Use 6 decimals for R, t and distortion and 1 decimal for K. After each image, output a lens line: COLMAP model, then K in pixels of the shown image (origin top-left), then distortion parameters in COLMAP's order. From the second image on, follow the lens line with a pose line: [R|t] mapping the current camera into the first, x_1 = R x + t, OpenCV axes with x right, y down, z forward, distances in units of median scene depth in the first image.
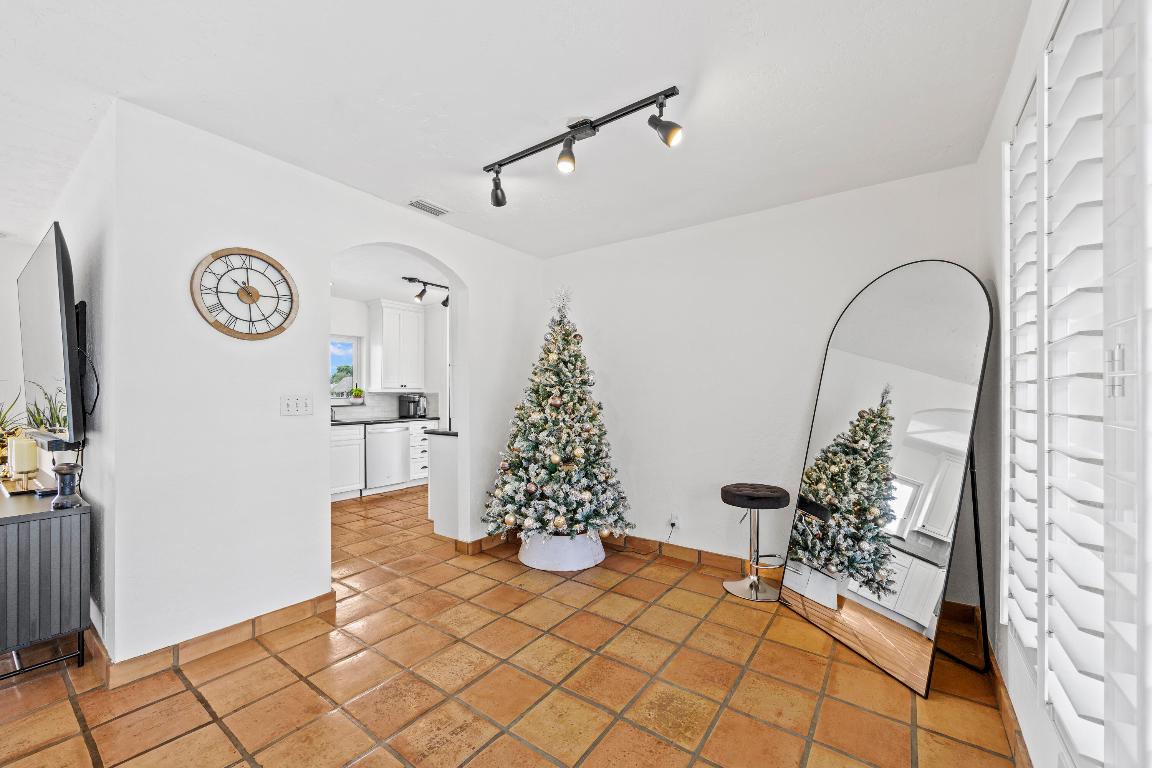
lens RADIAL K [[446.0, 0, 574.1], [0, 446.0, 395.1], [0, 0, 1]] dist [-0.001516, -0.000279]
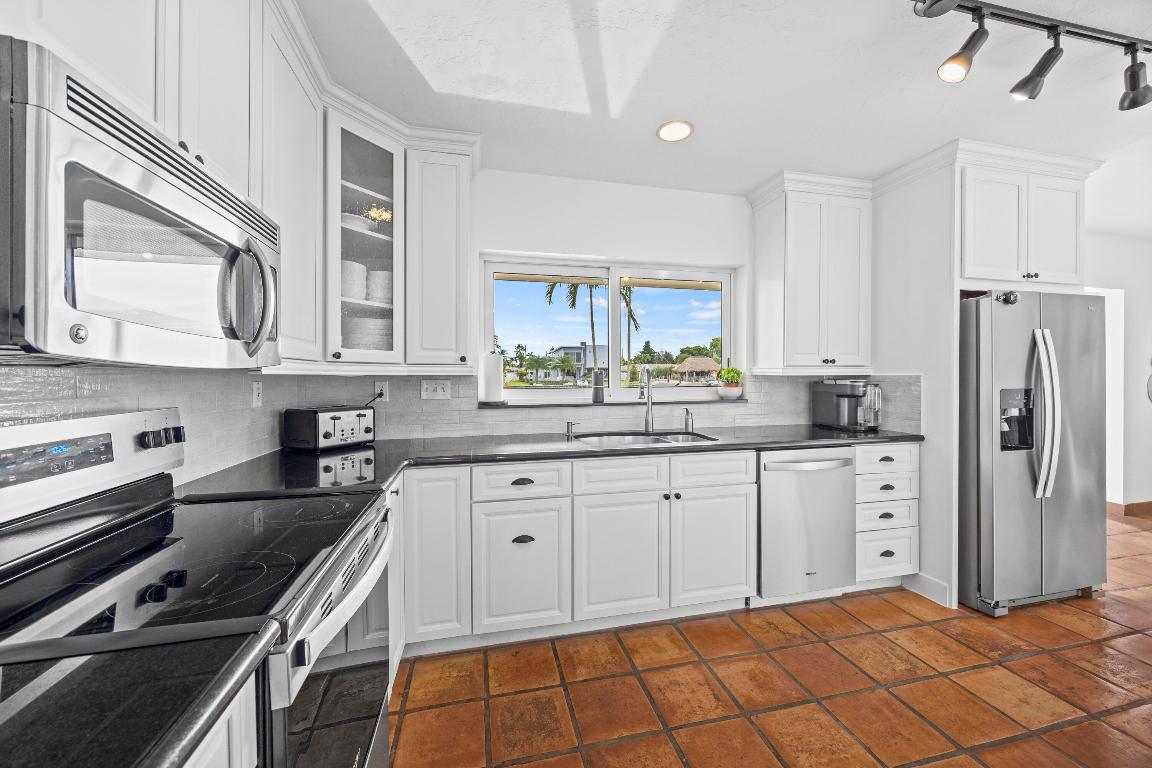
lens RADIAL K [[441.5, 0, 577.0], [0, 441.5, 376.9], [0, 0, 1]] dist [-0.002011, 0.000045]
pose [[0.756775, 0.001244, -0.653675, -0.570416], [0.000201, 0.999998, 0.002137, -0.010965], [0.653676, -0.001748, 0.756773, 0.991444]]
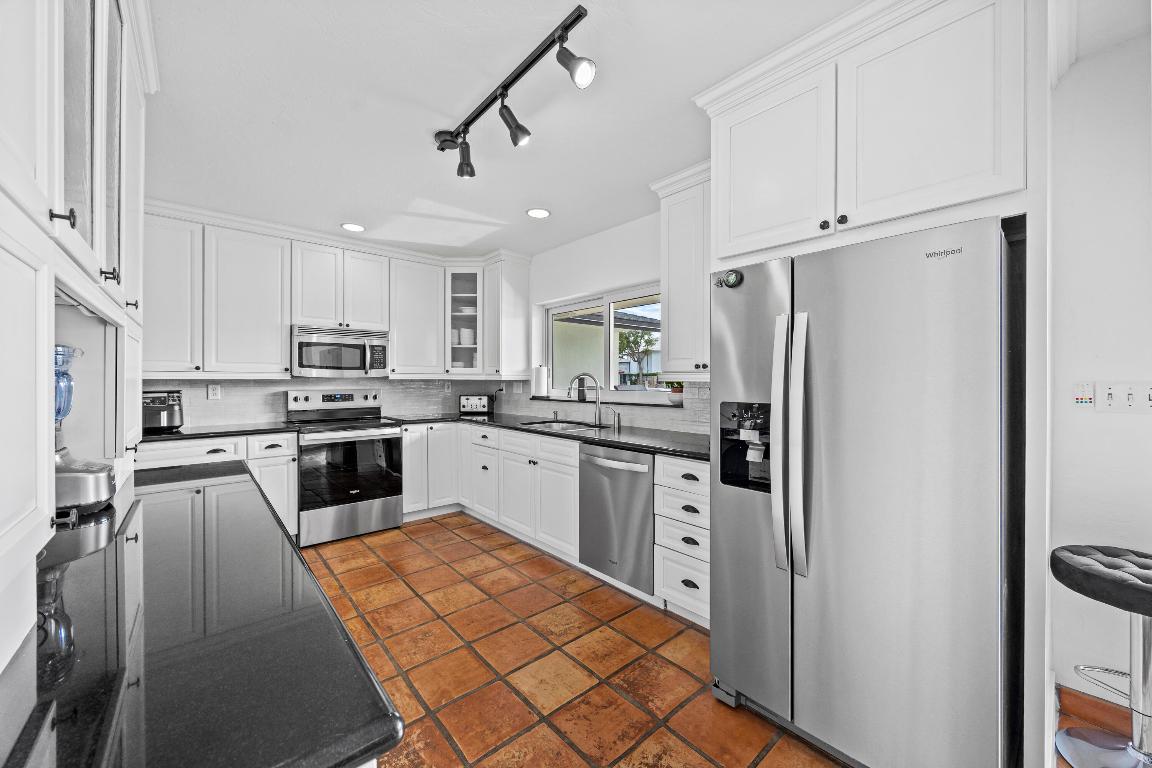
lens RADIAL K [[437.2, 0, 576.0], [0, 437.2, 384.0], [0, 0, 1]] dist [-0.000393, -0.000030]
pose [[-0.228267, 0.009170, -0.973555, 0.077891], [-0.006412, 0.999920, 0.010921, -0.016082], [0.973578, 0.008735, -0.228189, 1.978039]]
